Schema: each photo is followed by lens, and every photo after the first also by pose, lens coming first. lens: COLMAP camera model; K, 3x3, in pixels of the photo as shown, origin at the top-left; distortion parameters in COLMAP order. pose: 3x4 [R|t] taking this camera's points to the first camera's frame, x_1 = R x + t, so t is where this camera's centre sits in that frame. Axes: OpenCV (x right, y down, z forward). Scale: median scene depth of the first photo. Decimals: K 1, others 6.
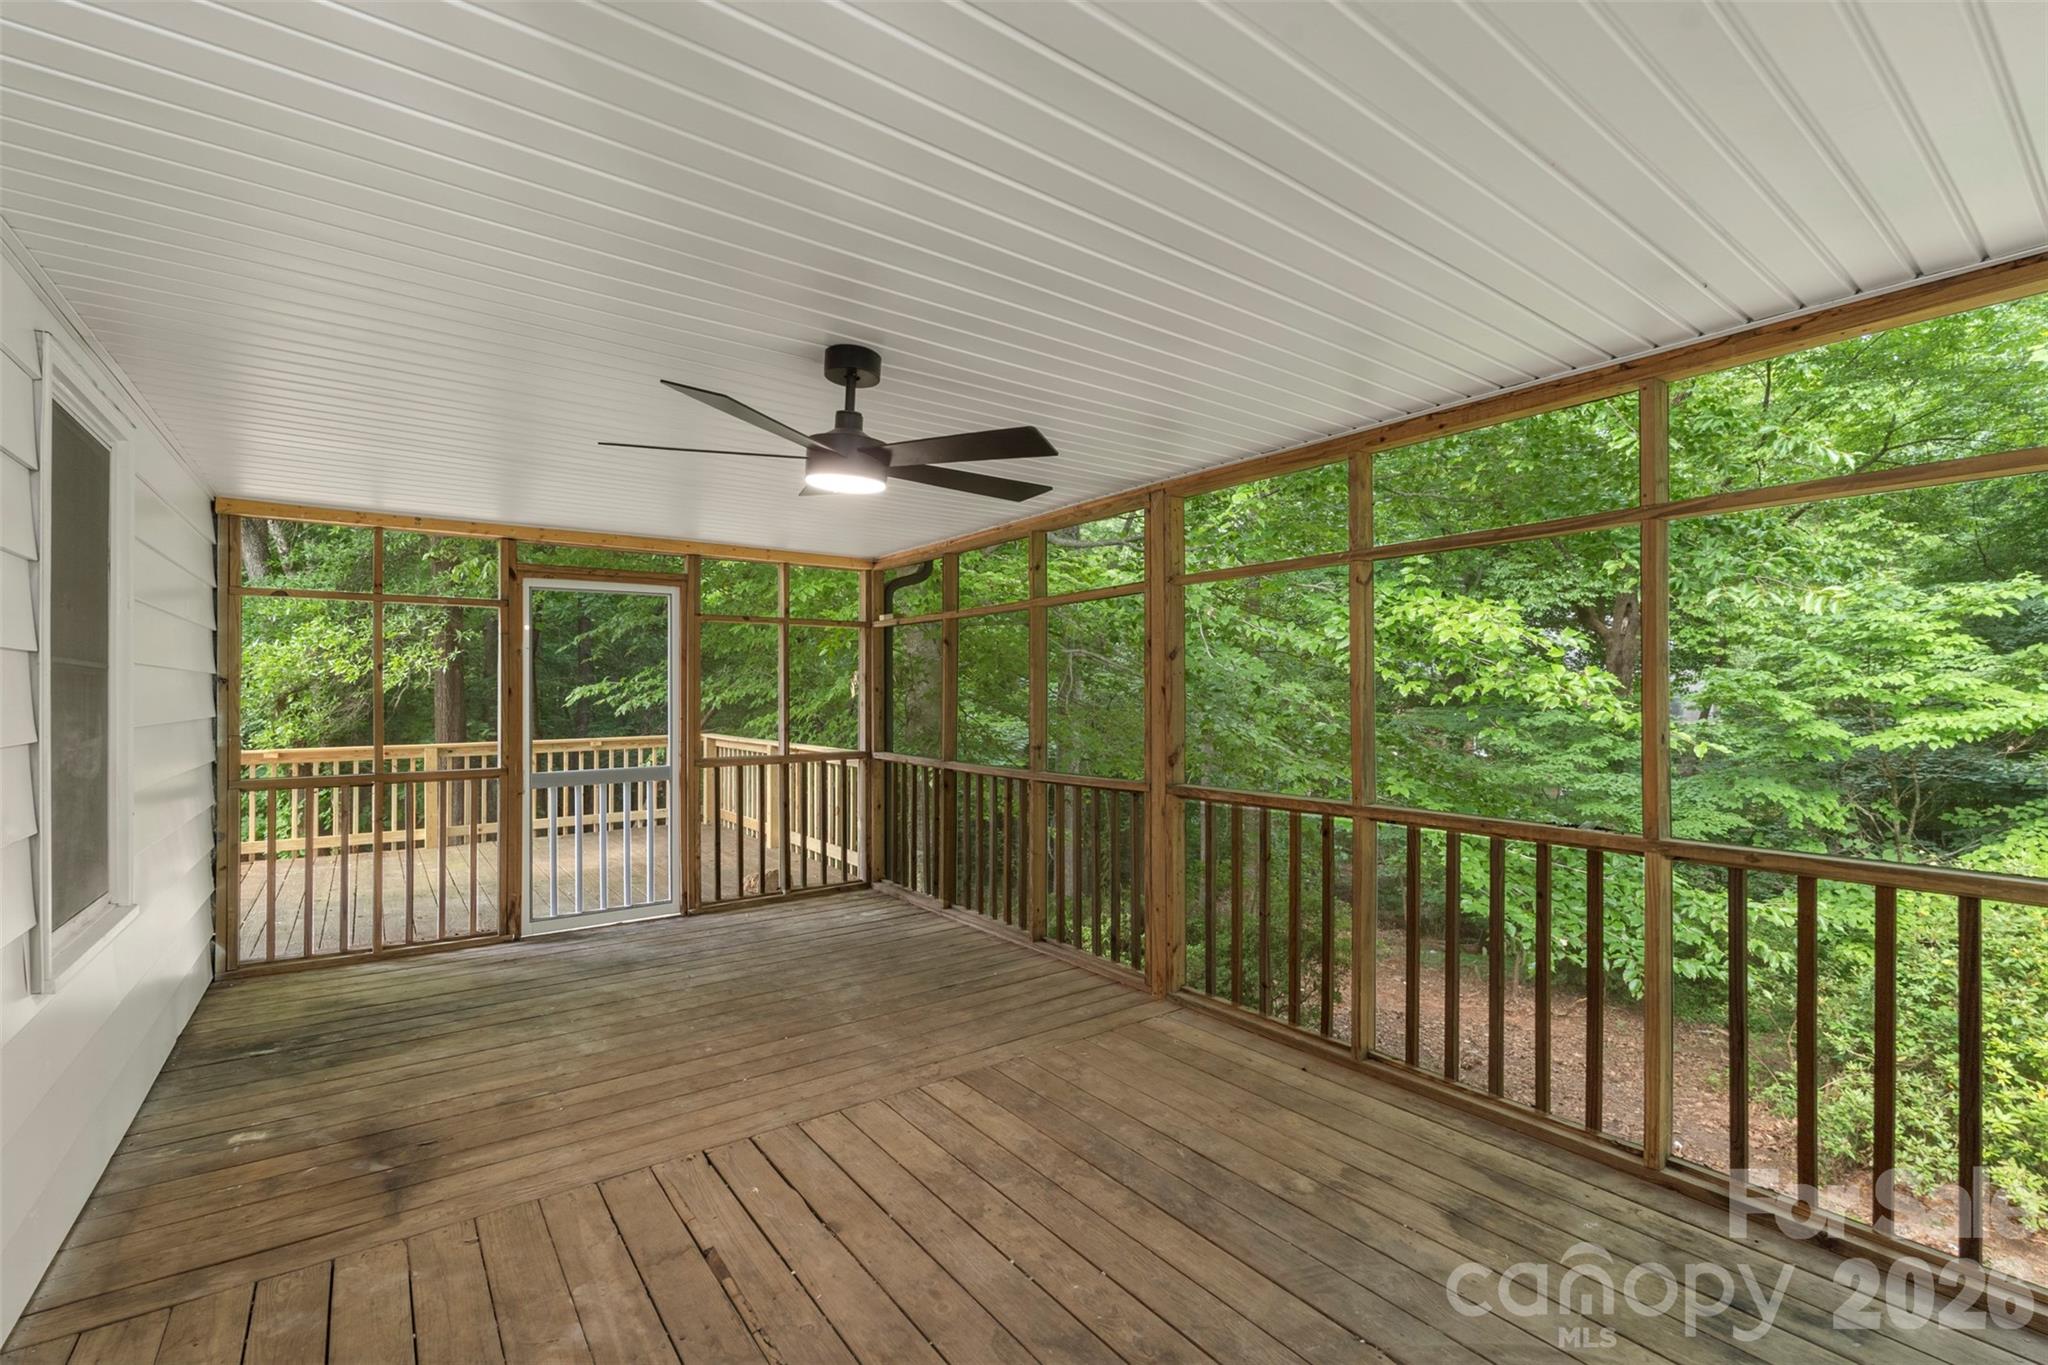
lens RADIAL K [[910.7, 0, 1030.6], [0, 910.7, 685.5], [0, 0, 1]] dist [-0.000380, -0.000916]
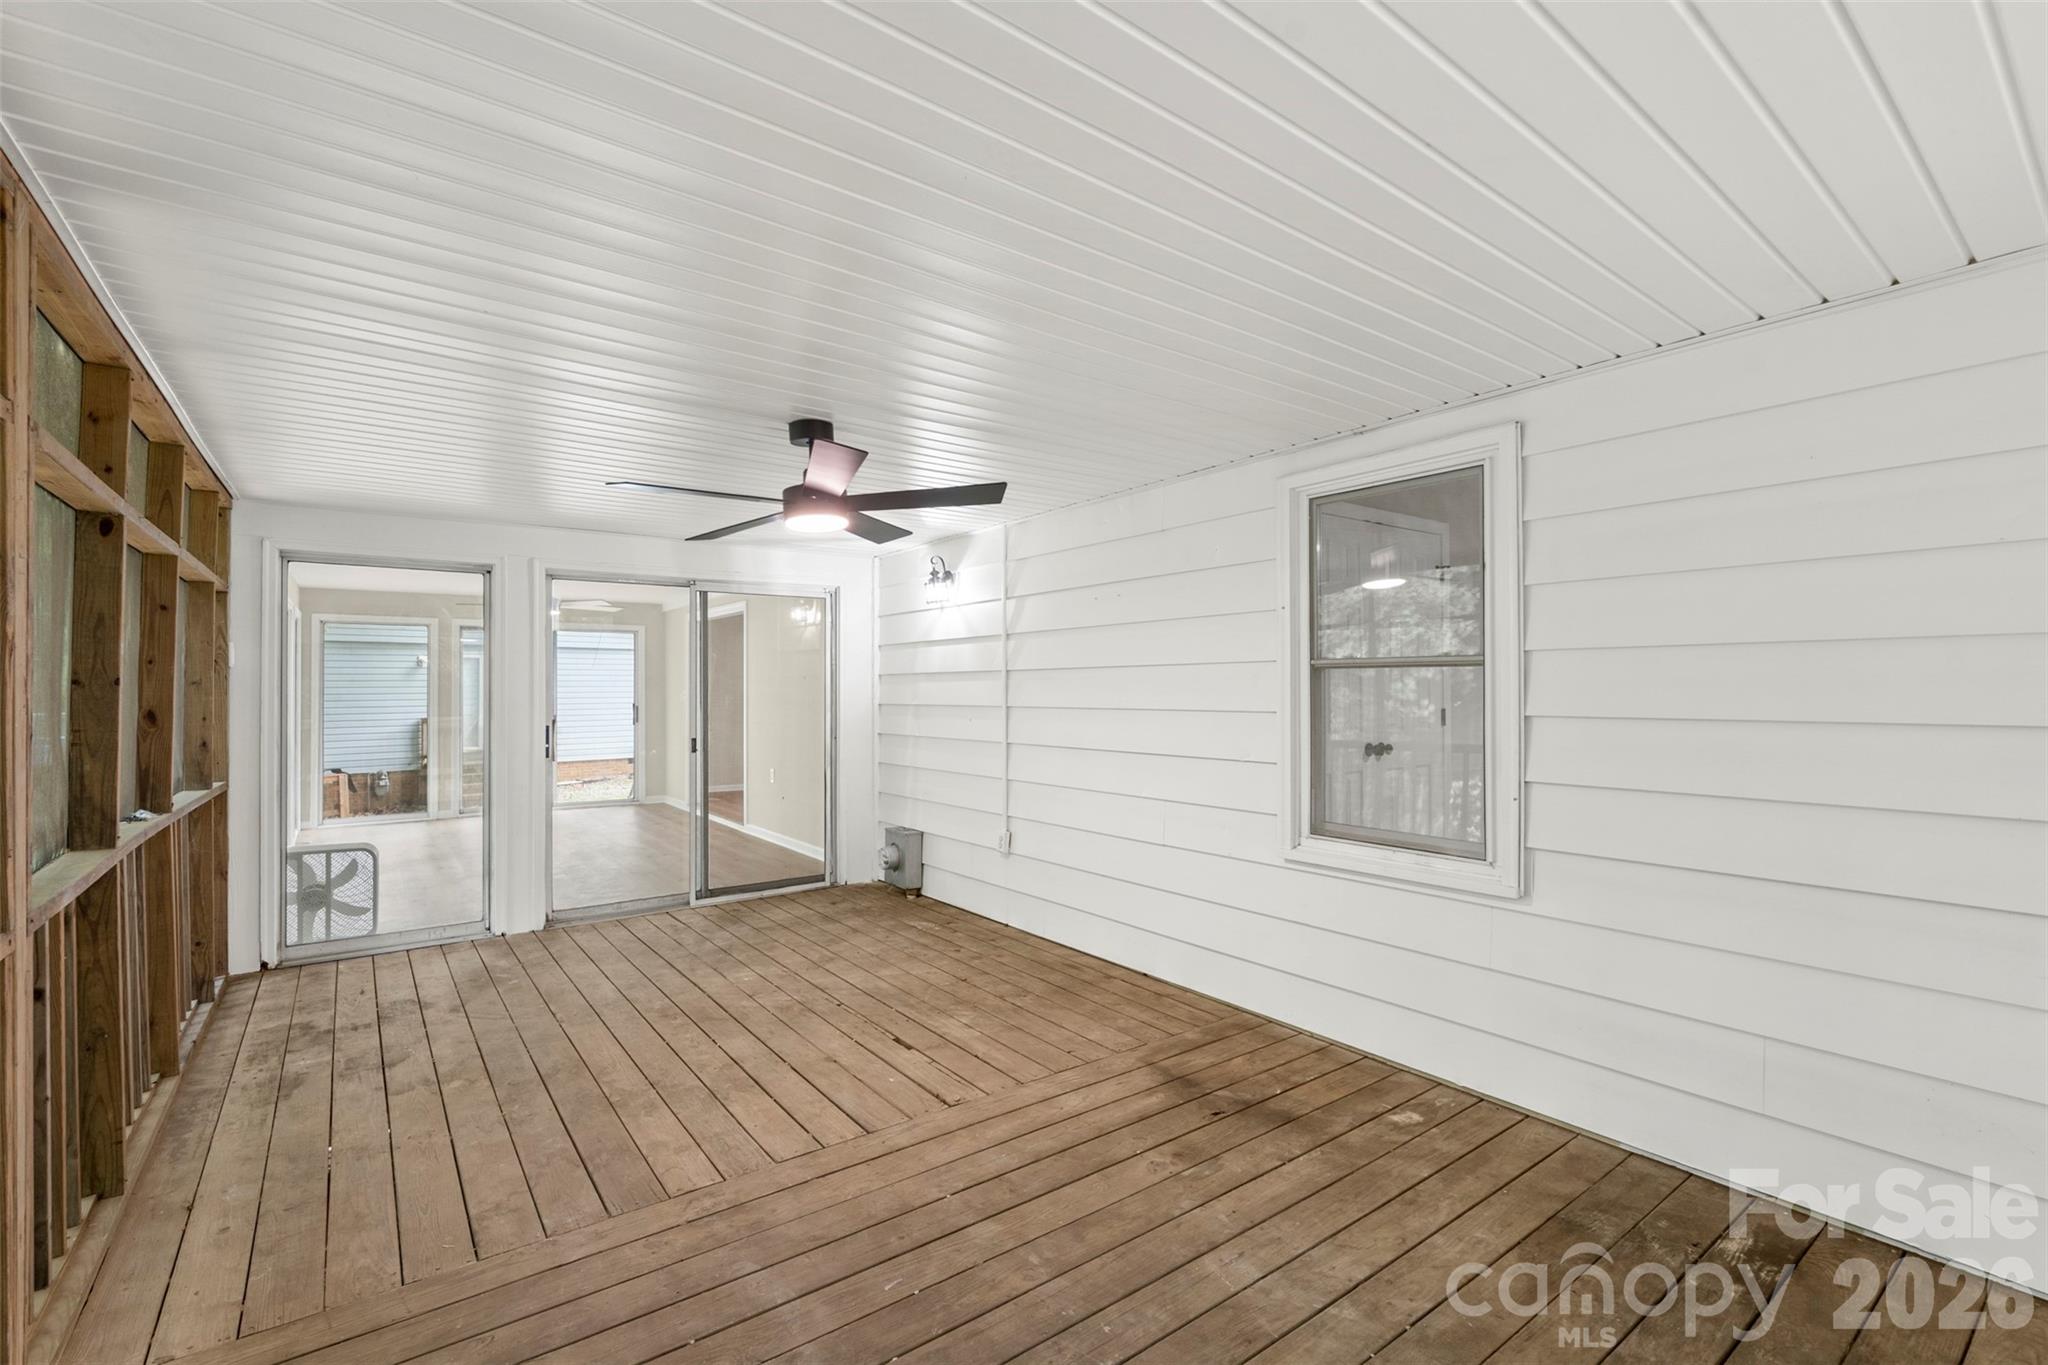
lens RADIAL K [[916.3, 0, 1024.0], [0, 916.3, 682.5], [0, 0, 1]] dist [-0.001032, 0.000268]
pose [[-0.999921, 0.012105, -0.003453, -0.475419], [0.012145, 0.999857, -0.011808, 0.019302], [0.003309, -0.011849, -0.999924, 2.217070]]
